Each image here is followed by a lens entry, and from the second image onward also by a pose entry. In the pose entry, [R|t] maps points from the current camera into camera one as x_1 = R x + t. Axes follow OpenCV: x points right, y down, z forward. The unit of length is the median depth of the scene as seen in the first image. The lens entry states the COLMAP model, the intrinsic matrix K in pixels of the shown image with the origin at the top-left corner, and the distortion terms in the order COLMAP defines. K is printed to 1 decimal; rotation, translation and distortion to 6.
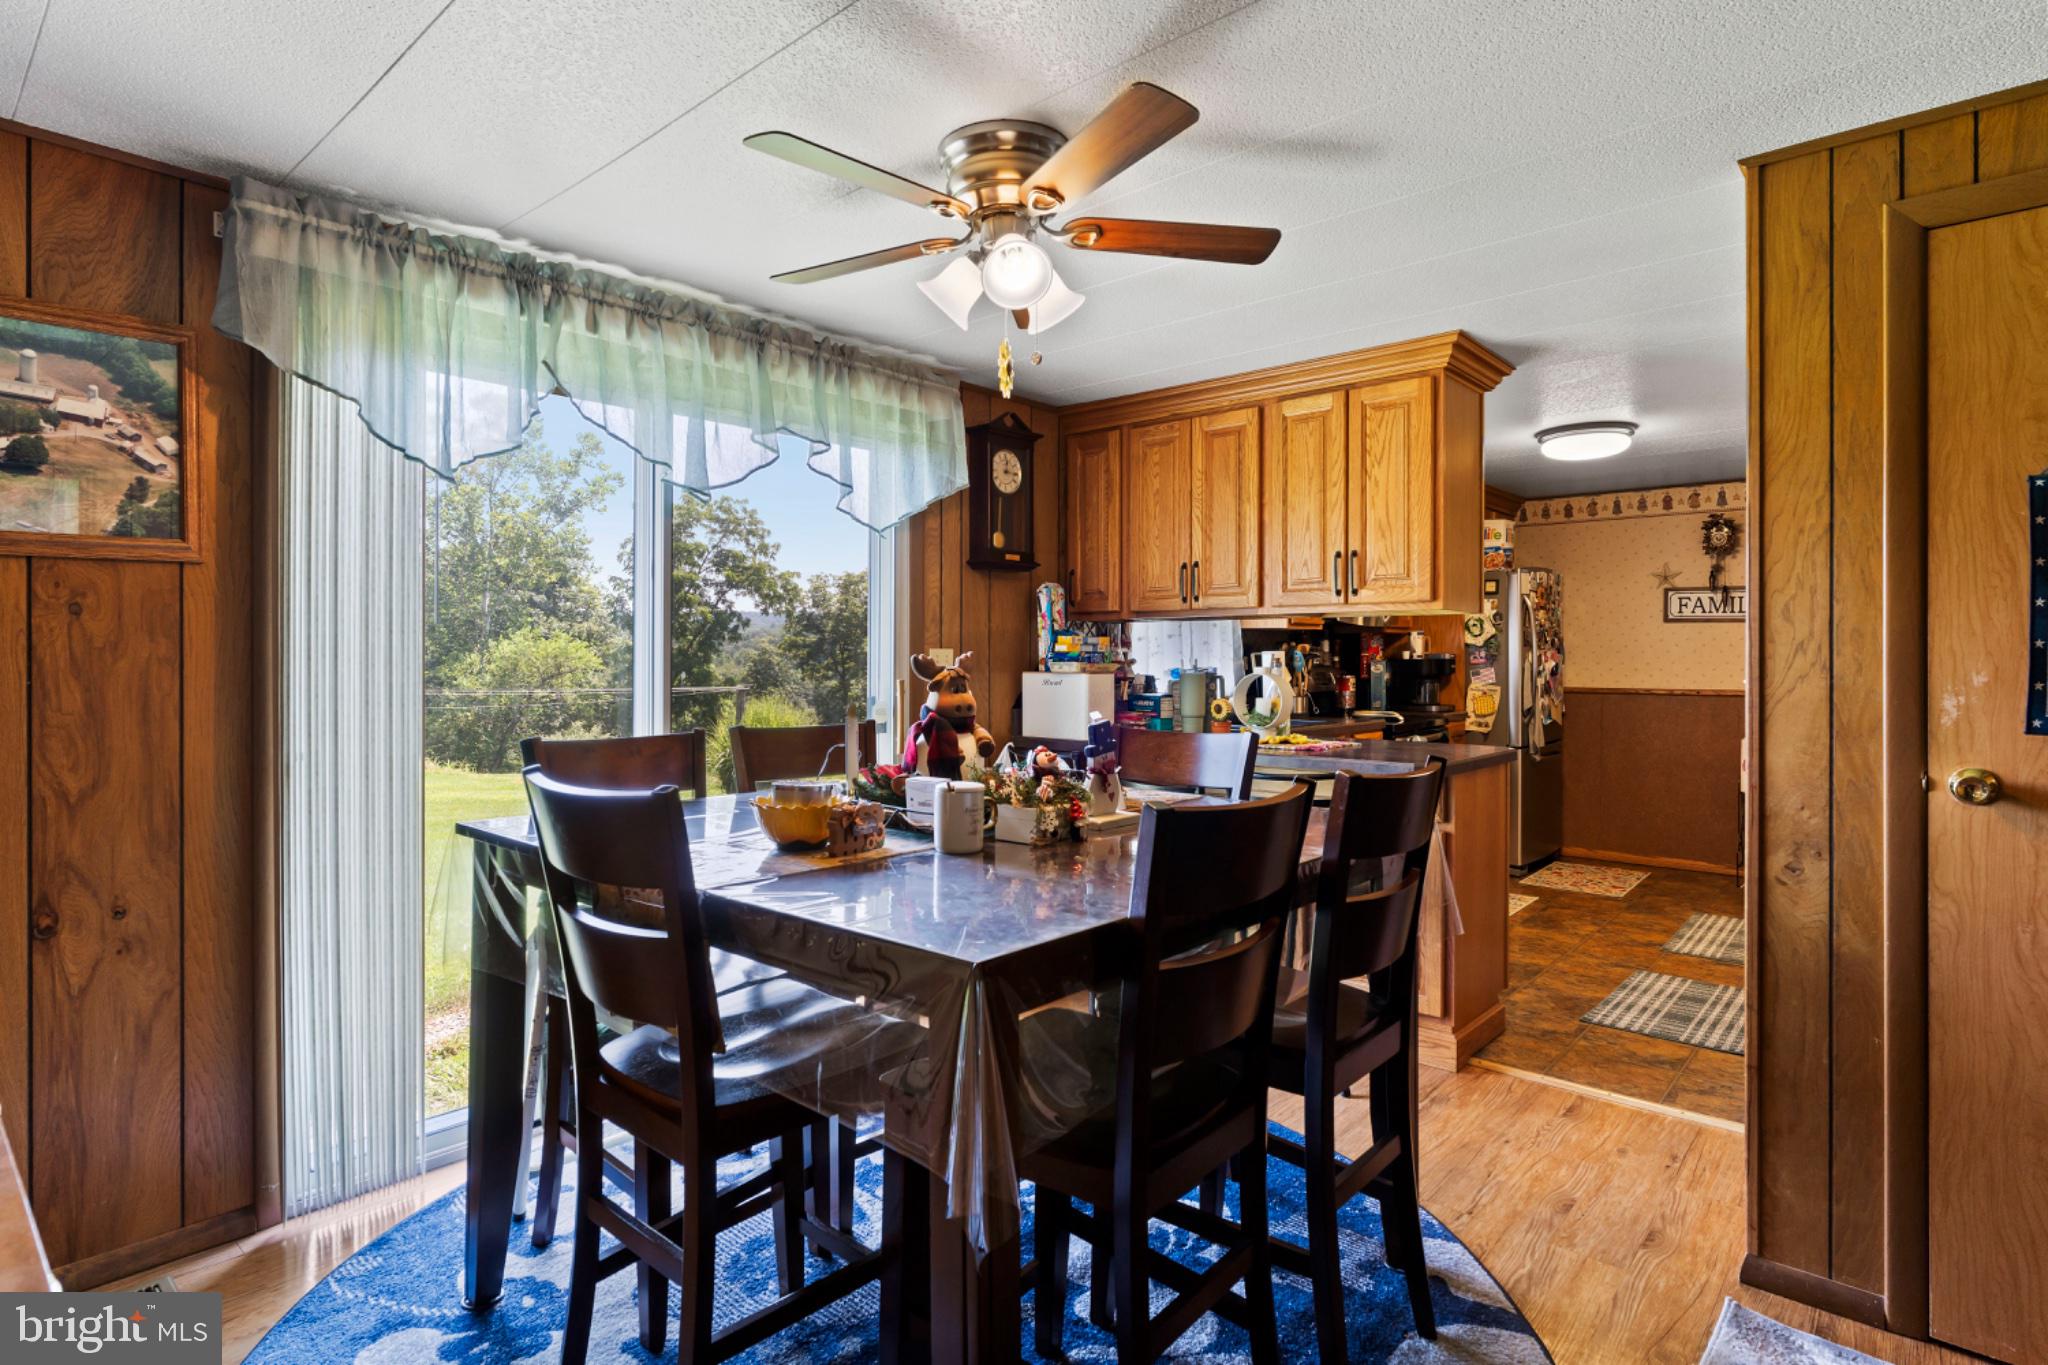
lens RADIAL K [[1054.8, 0, 1026.1], [0, 1054.8, 672.6], [0, 0, 1]] dist [-0.000943, 0.000064]
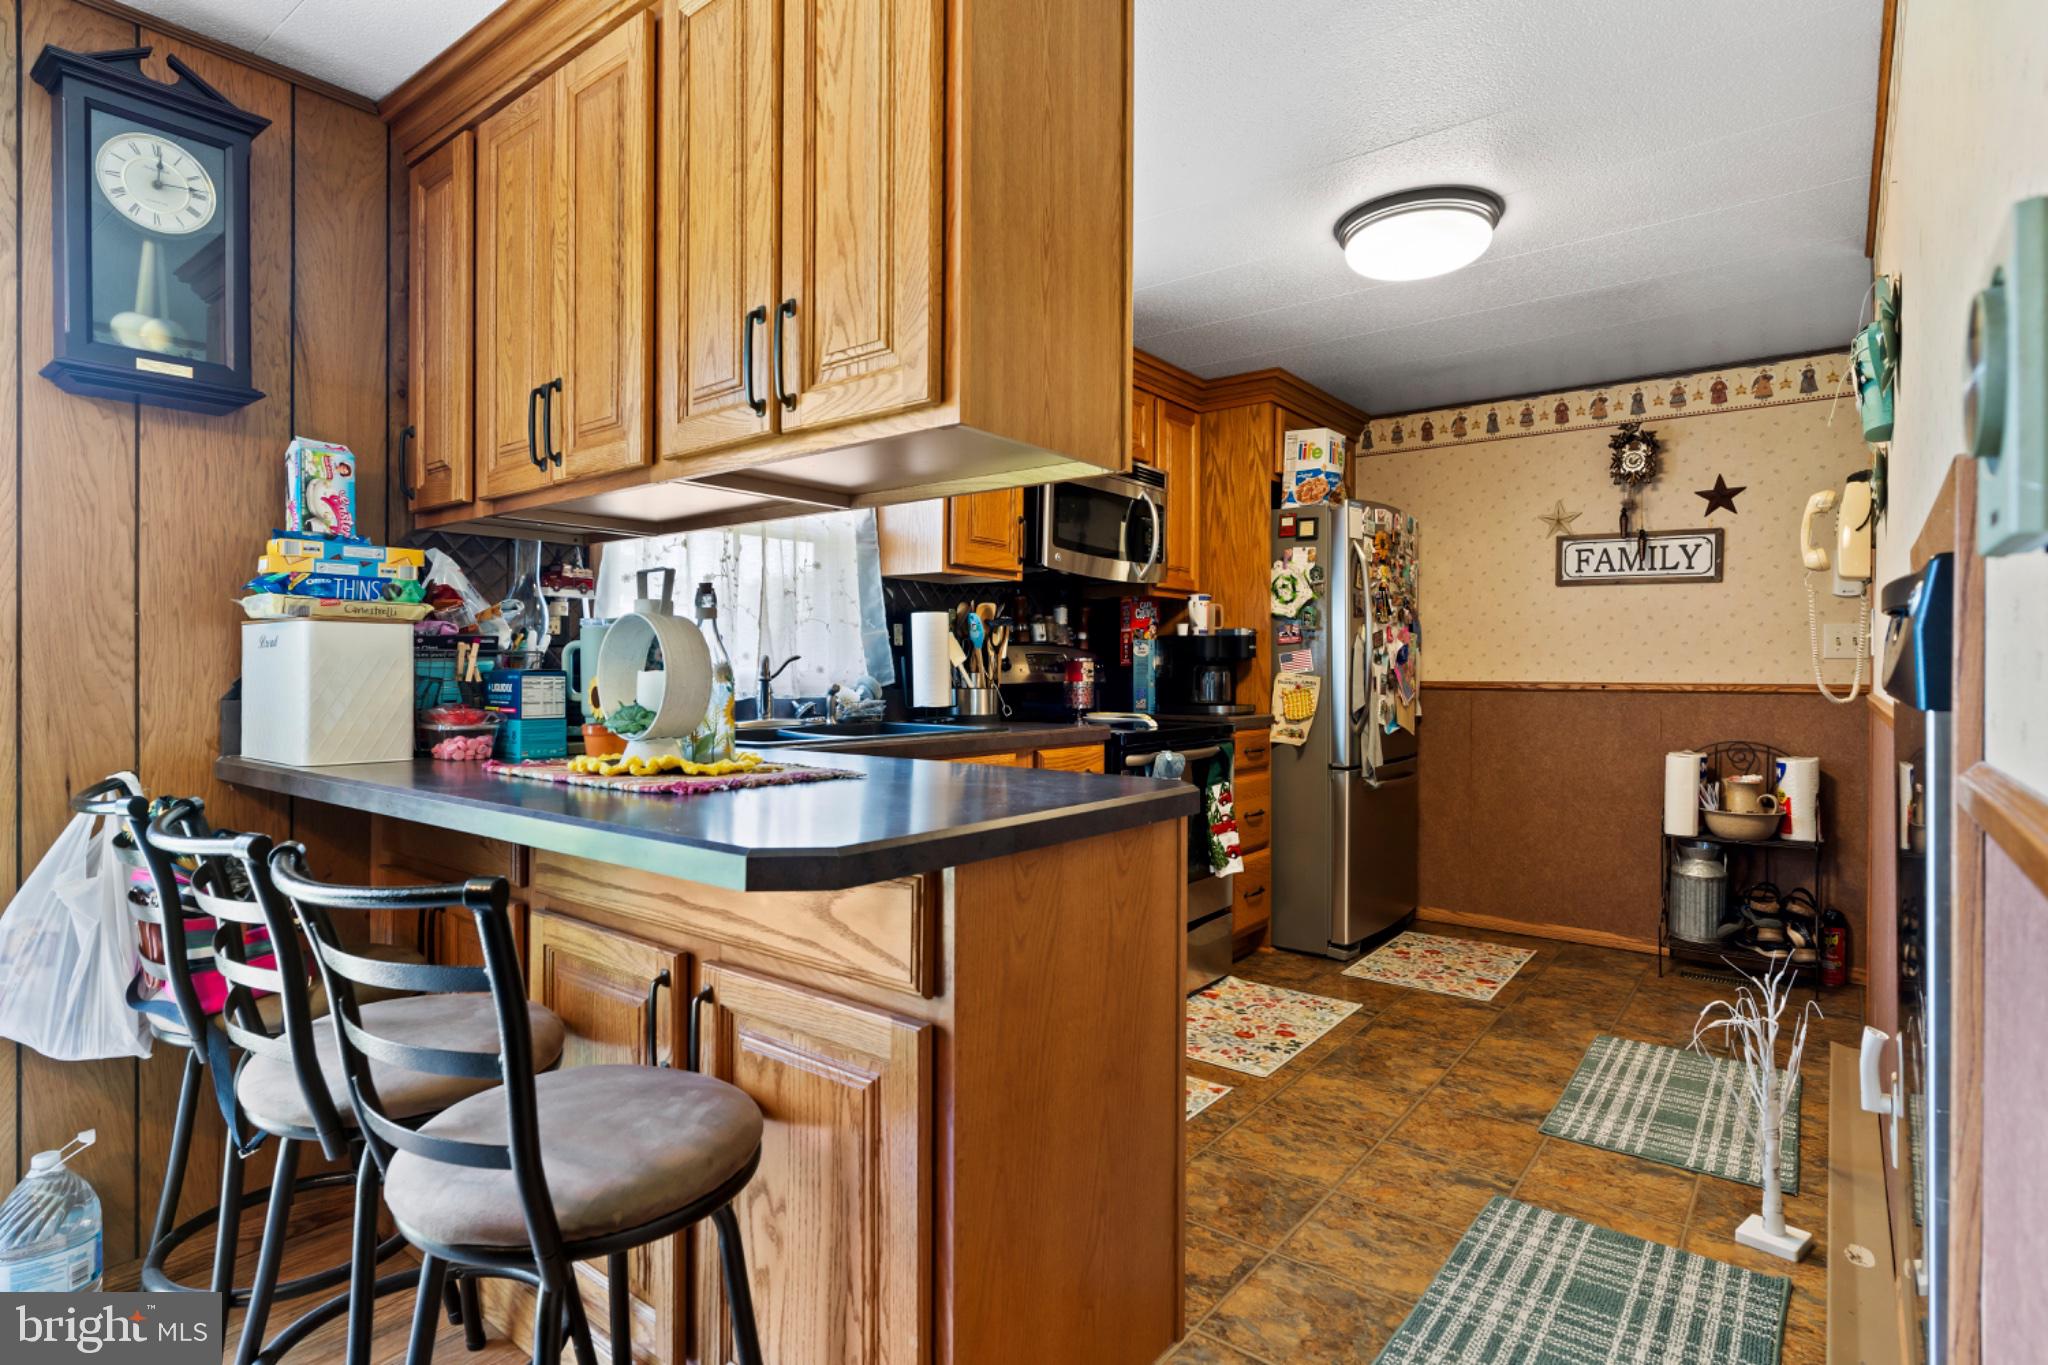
lens RADIAL K [[1047.1, 0, 1023.9], [0, 1047.1, 686.7], [0, 0, 1]] dist [-0.001290, -0.000419]
pose [[0.998014, 0.001336, 0.062977, 0.218598], [-0.001412, 0.999998, 0.001154, 0.018746], [-0.062975, -0.001241, 0.998014, 0.345093]]
